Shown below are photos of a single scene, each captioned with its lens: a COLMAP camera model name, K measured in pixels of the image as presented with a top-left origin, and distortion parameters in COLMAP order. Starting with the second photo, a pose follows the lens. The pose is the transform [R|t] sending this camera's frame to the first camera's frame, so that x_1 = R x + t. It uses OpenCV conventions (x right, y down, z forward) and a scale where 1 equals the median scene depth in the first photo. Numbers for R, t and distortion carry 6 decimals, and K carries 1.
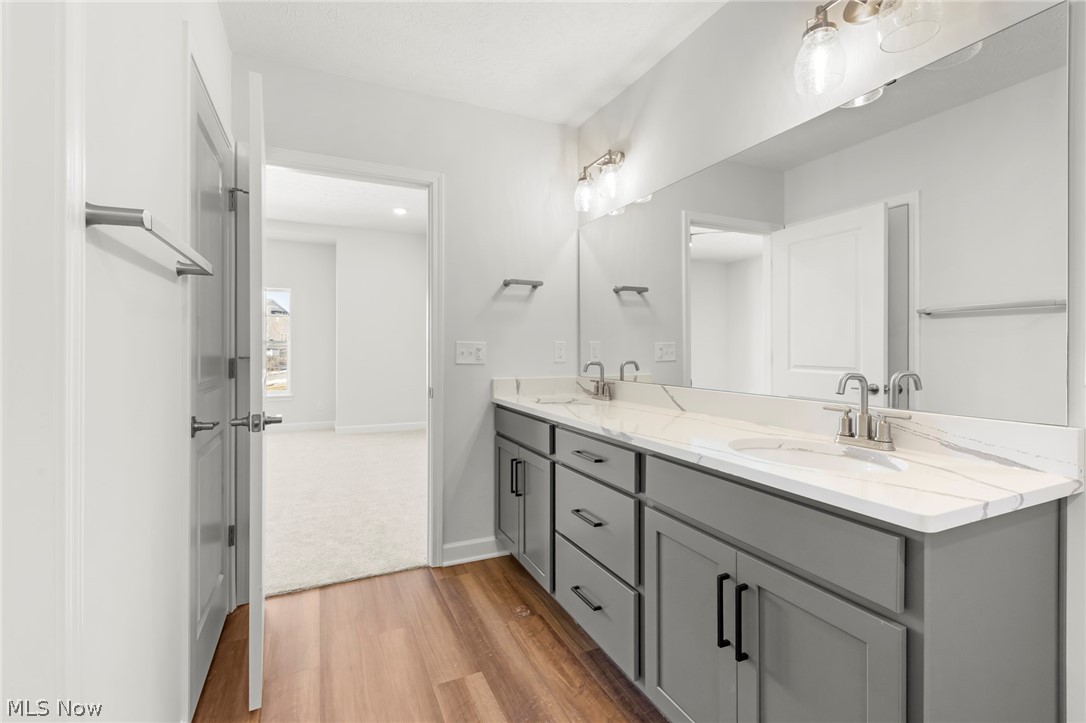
lens RADIAL K [[482.1, 0, 539.4], [0, 482.1, 357.4], [0, 0, 1]] dist [0.034462, -0.016585]
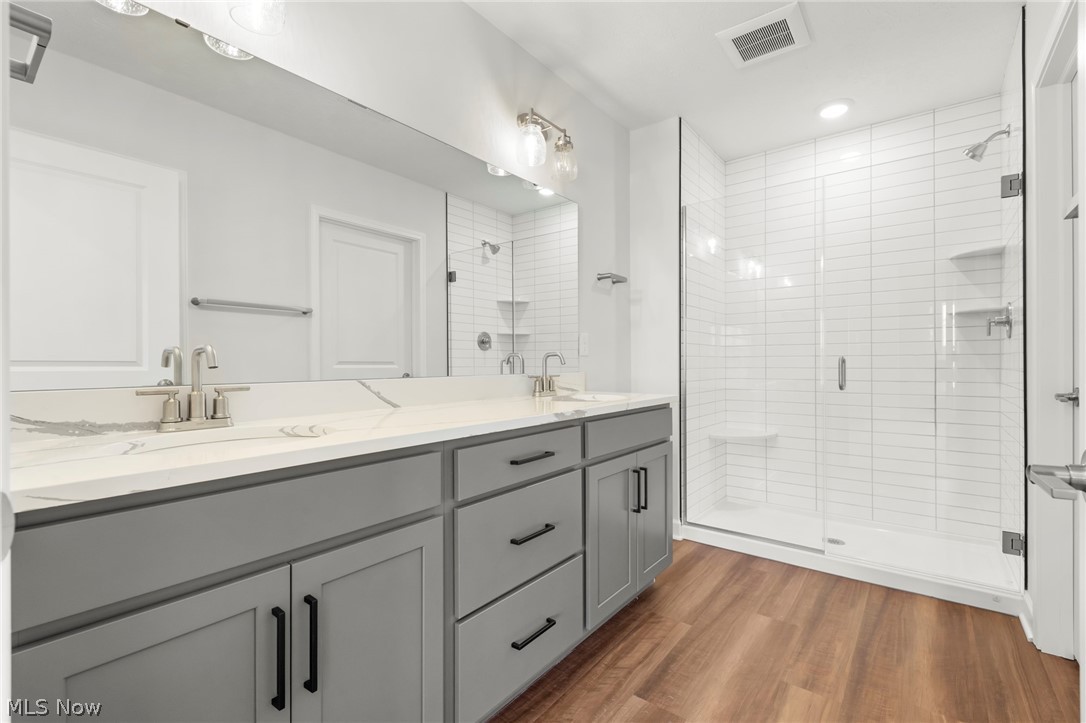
lens RADIAL K [[482.1, 0, 539.4], [0, 482.1, 357.4], [0, 0, 1]] dist [0.034462, -0.016585]
pose [[-0.448329, 0.006880, 0.893842, -0.663773], [0.016941, 0.999856, 0.000802, 0.036361], [-0.893708, 0.015502, -0.448381, 1.403724]]
